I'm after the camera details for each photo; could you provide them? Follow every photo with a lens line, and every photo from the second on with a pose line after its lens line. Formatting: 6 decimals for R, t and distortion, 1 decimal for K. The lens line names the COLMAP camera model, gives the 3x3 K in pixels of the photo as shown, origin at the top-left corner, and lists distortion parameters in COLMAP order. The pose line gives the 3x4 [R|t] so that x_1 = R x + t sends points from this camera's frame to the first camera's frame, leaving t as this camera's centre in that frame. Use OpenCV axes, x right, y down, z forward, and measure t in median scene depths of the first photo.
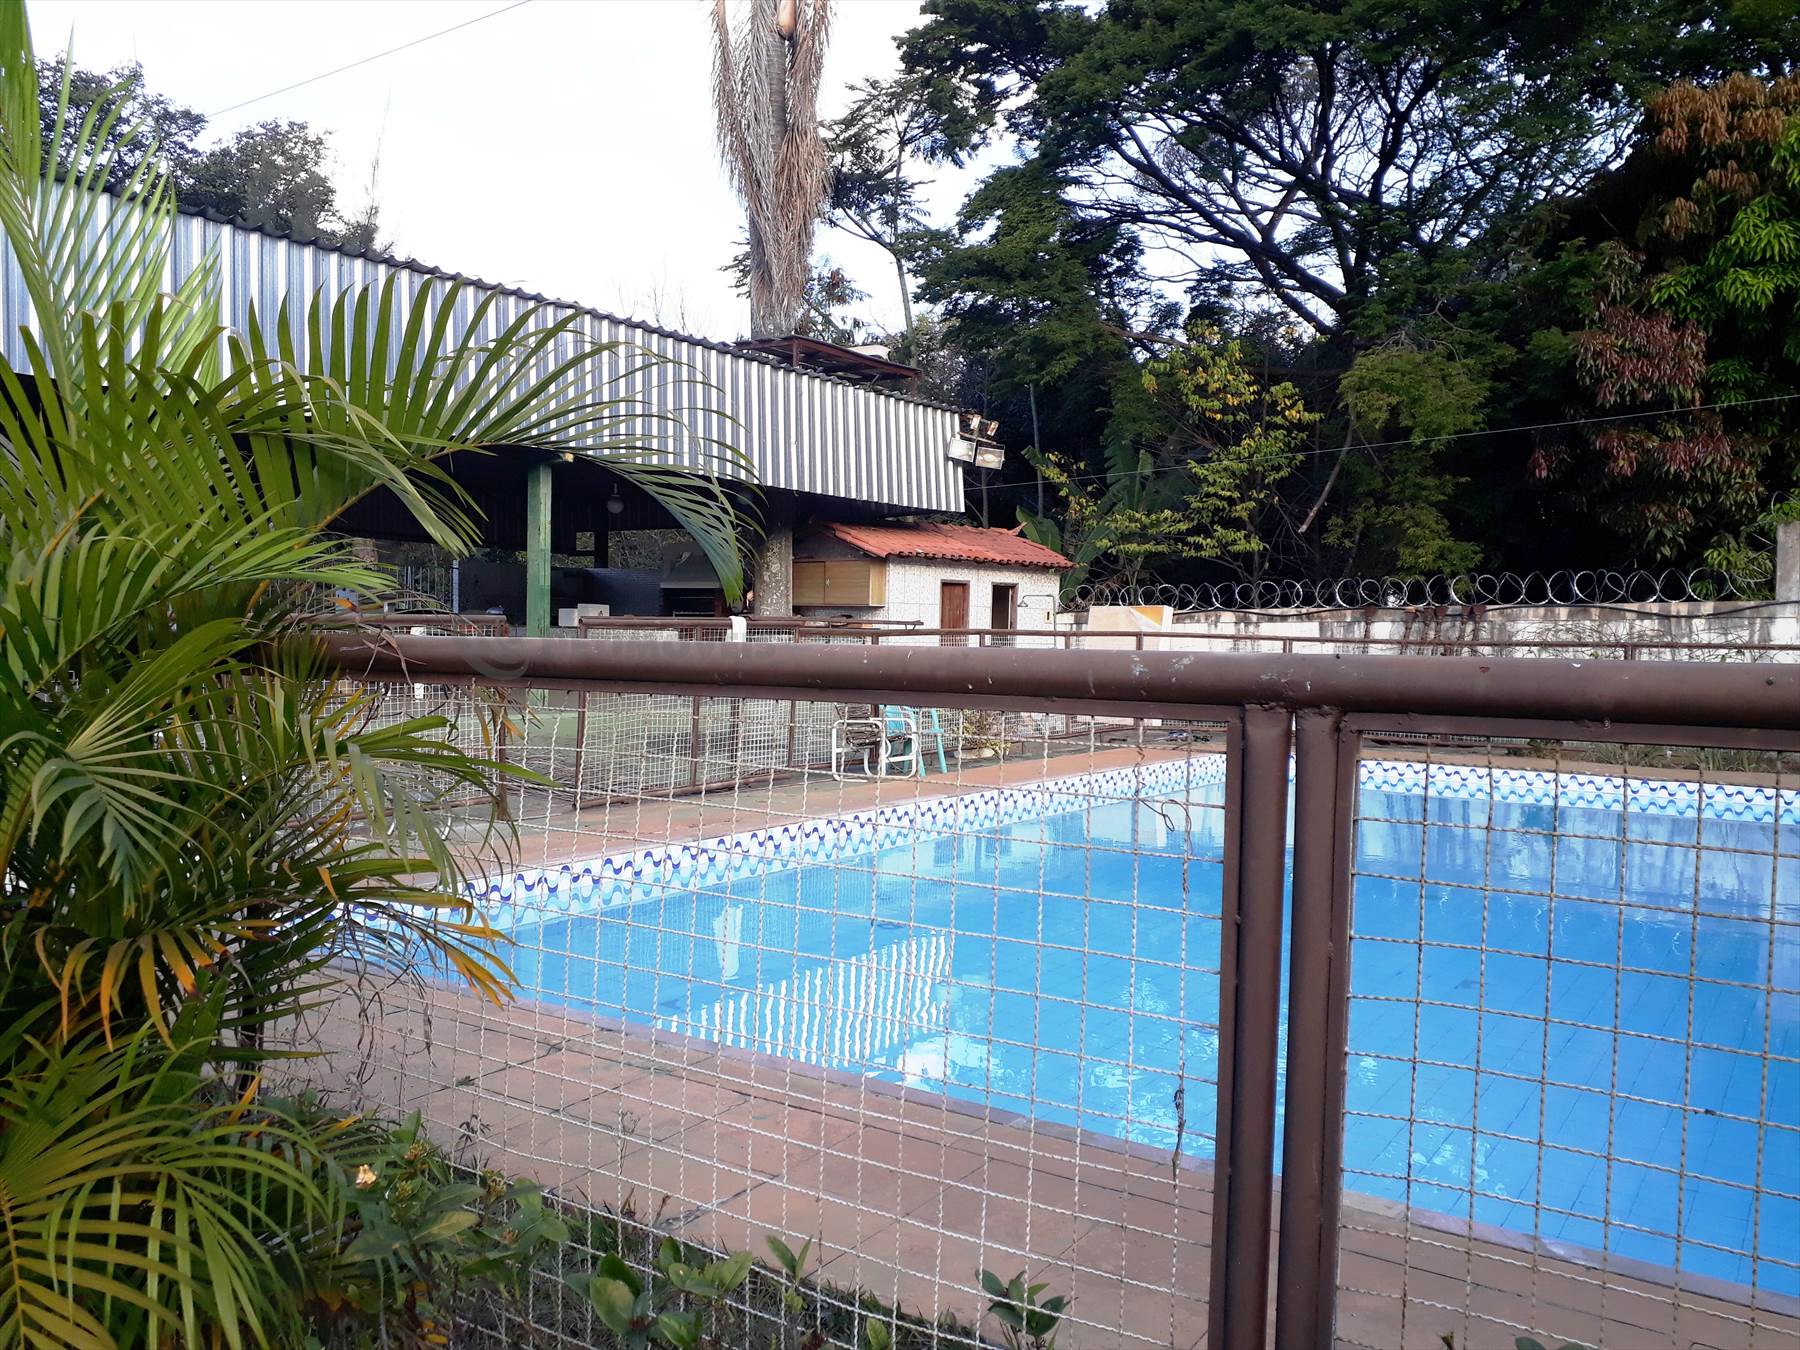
lens RADIAL K [[1425.4, 0, 911.1], [0, 1425.4, 677.2], [0, 0, 1]] dist [0.042041, -0.046300]
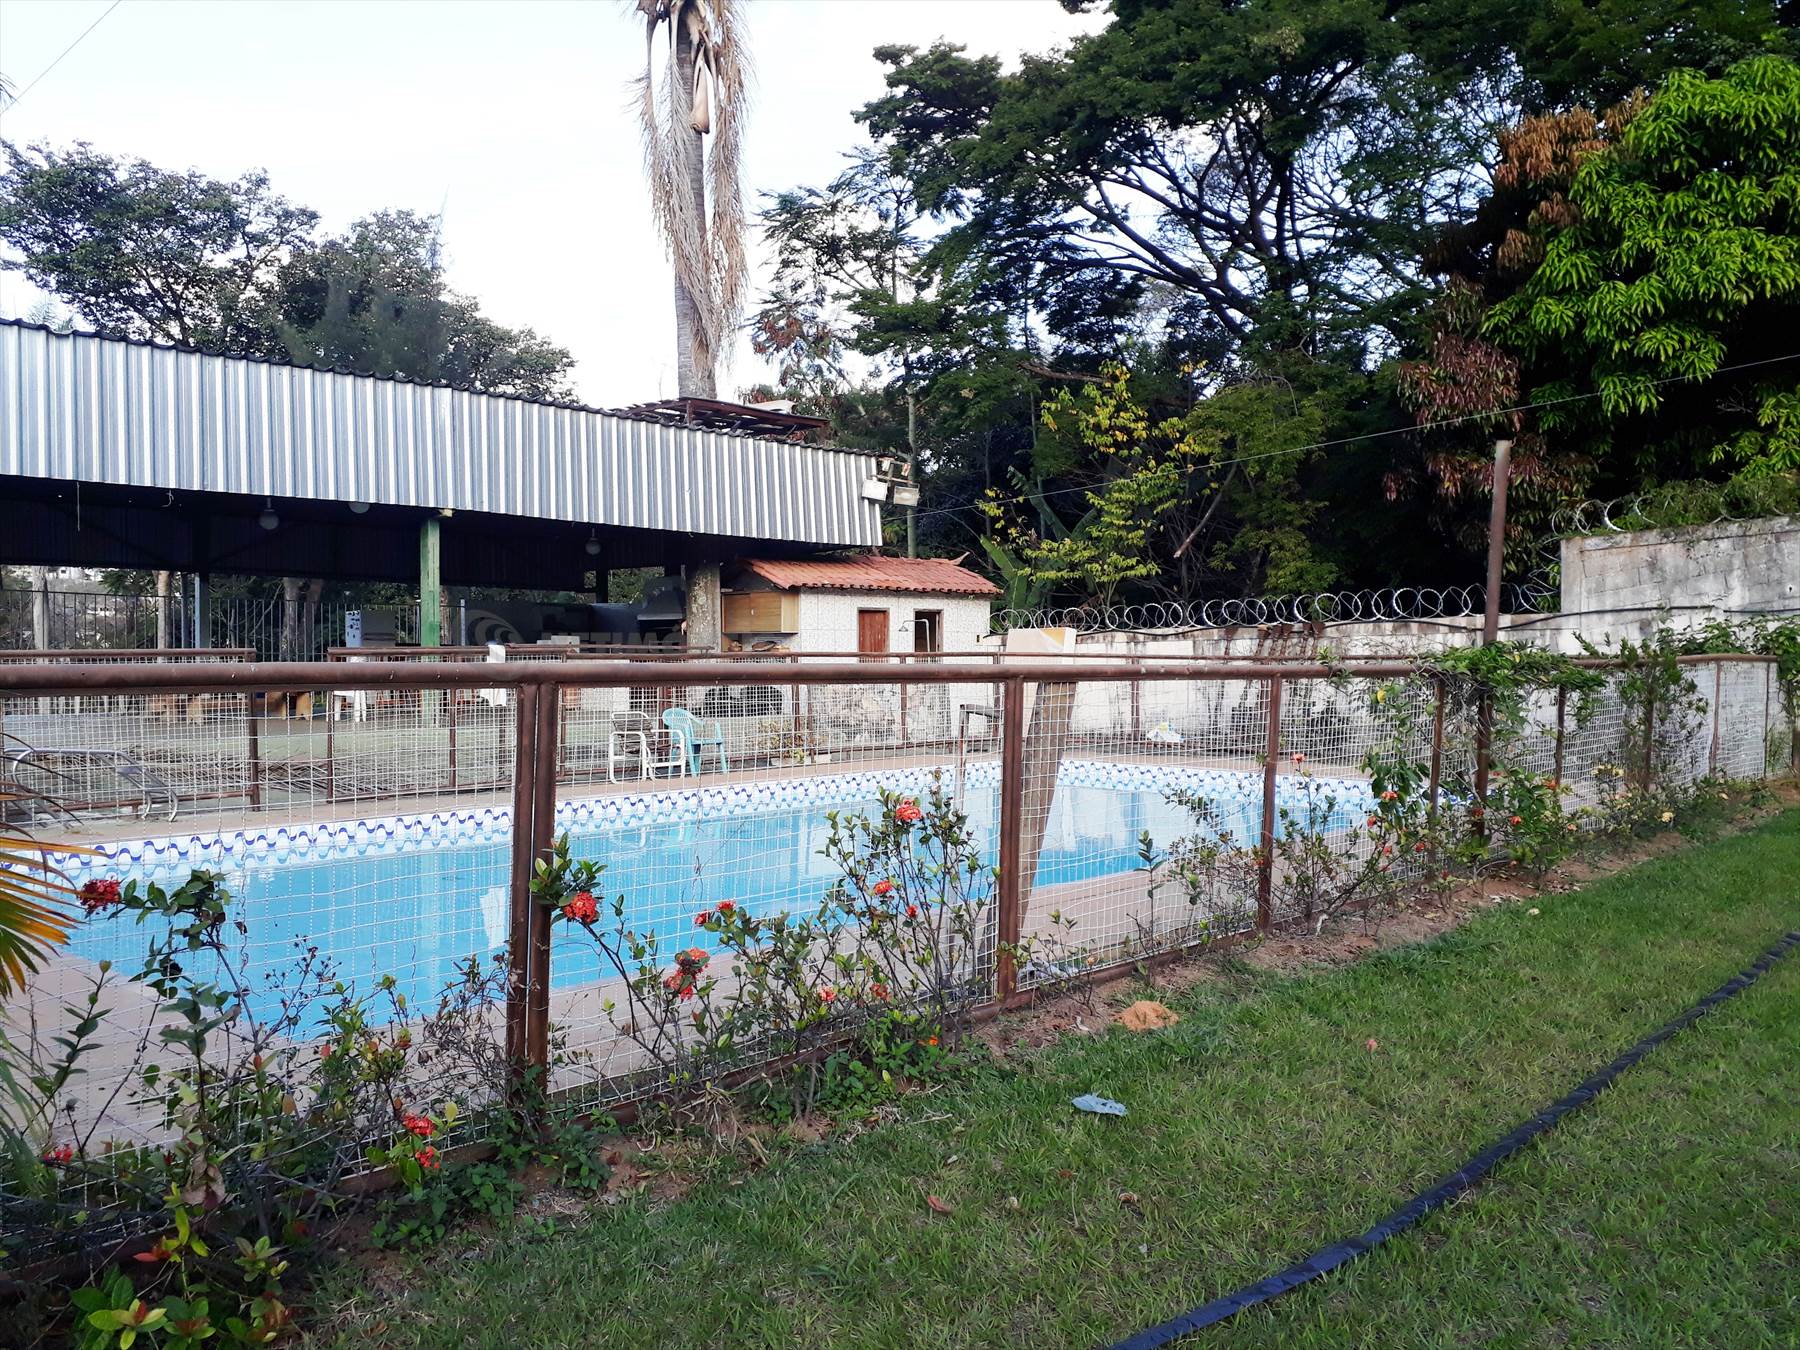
lens RADIAL K [[1425.4, 0, 911.1], [0, 1425.4, 677.2], [0, 0, 1]] dist [0.042041, -0.046300]
pose [[0.989341, -0.014100, -0.144931, 0.250310], [0.011664, 0.999776, -0.017645, 0.005950], [0.145147, 0.015766, 0.989284, -0.094957]]
